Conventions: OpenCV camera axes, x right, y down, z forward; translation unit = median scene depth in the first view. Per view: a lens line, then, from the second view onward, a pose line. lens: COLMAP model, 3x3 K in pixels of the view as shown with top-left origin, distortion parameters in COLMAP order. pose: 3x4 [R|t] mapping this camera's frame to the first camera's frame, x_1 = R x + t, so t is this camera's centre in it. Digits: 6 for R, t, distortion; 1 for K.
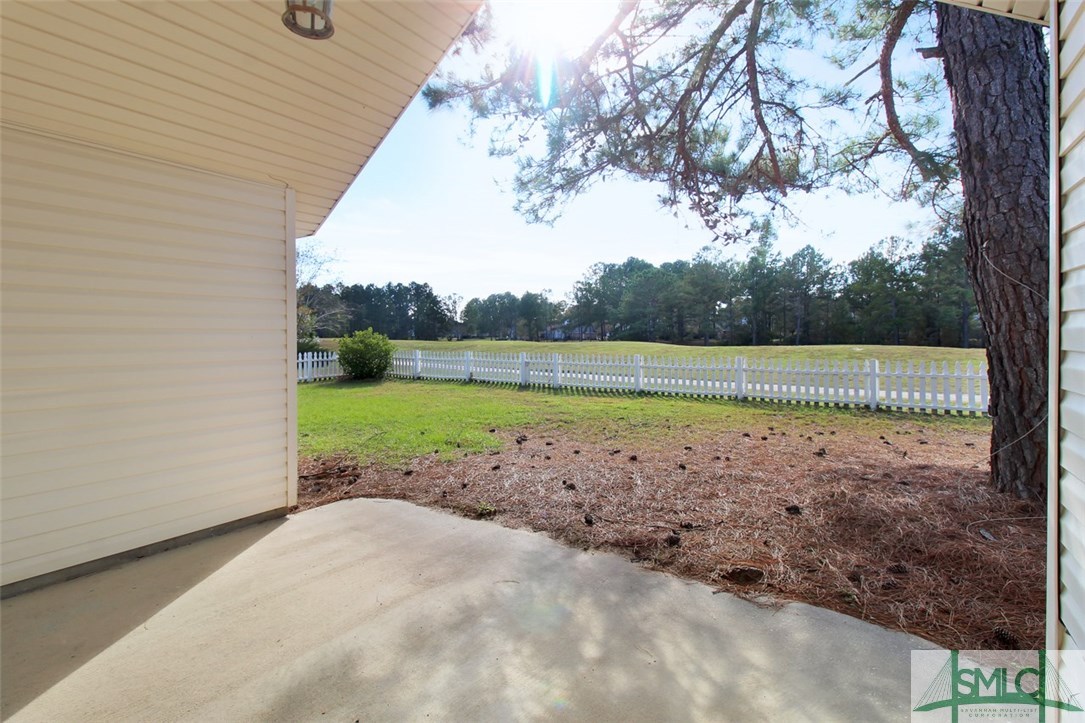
lens RADIAL K [[499.9, 0, 533.0], [0, 499.9, 350.1], [0, 0, 1]] dist [-0.024511, -0.004018]
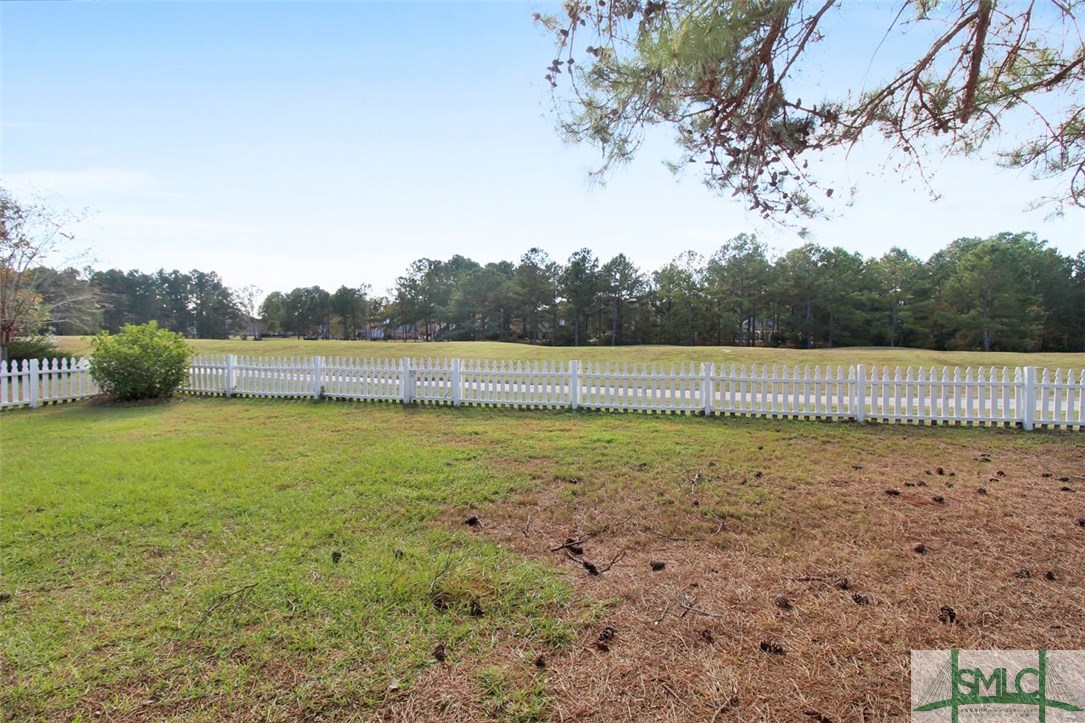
lens RADIAL K [[499.9, 0, 540.5], [0, 499.9, 346.3], [0, 0, 1]] dist [-0.024511, -0.004018]
pose [[0.929253, -0.000284, 0.369444, -0.016840], [0.002837, 0.999976, -0.006368, -0.001137], [-0.369433, 0.006966, 0.929231, 0.040675]]
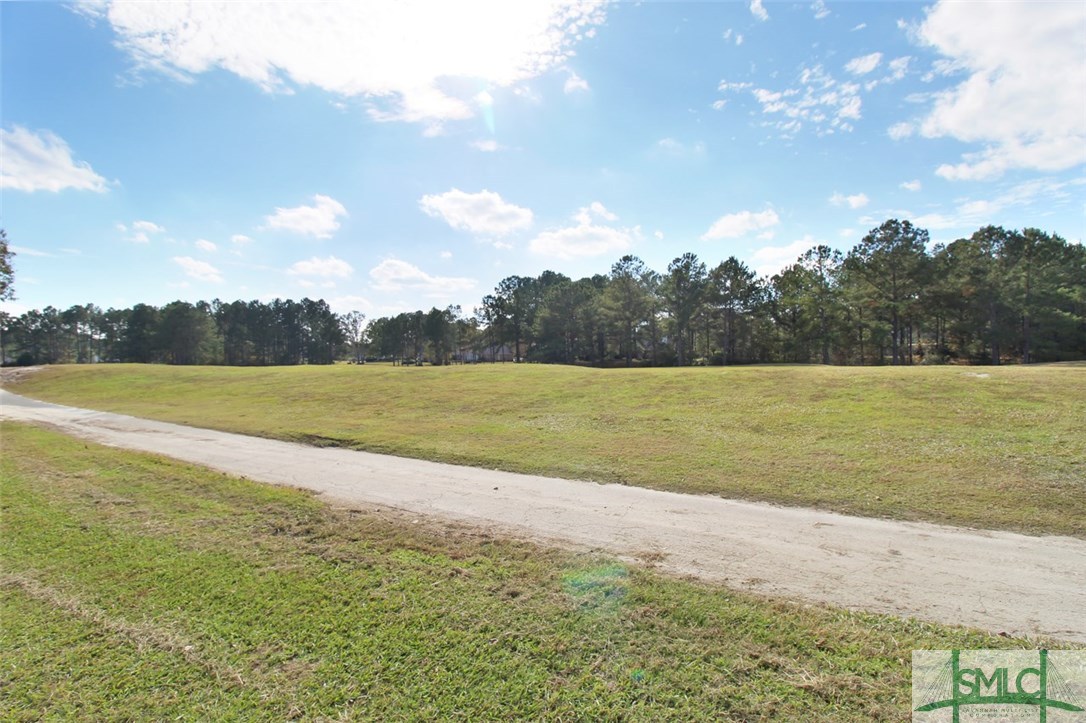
lens RADIAL K [[500.4, 0, 544.8], [0, 500.4, 354.5], [0, 0, 1]] dist [-0.024511, -0.004018]
pose [[0.984147, -0.010319, 0.177056, 0.037986], [0.016371, 0.999329, -0.032755, -0.003683], [-0.176600, 0.035134, 0.983656, 0.138301]]
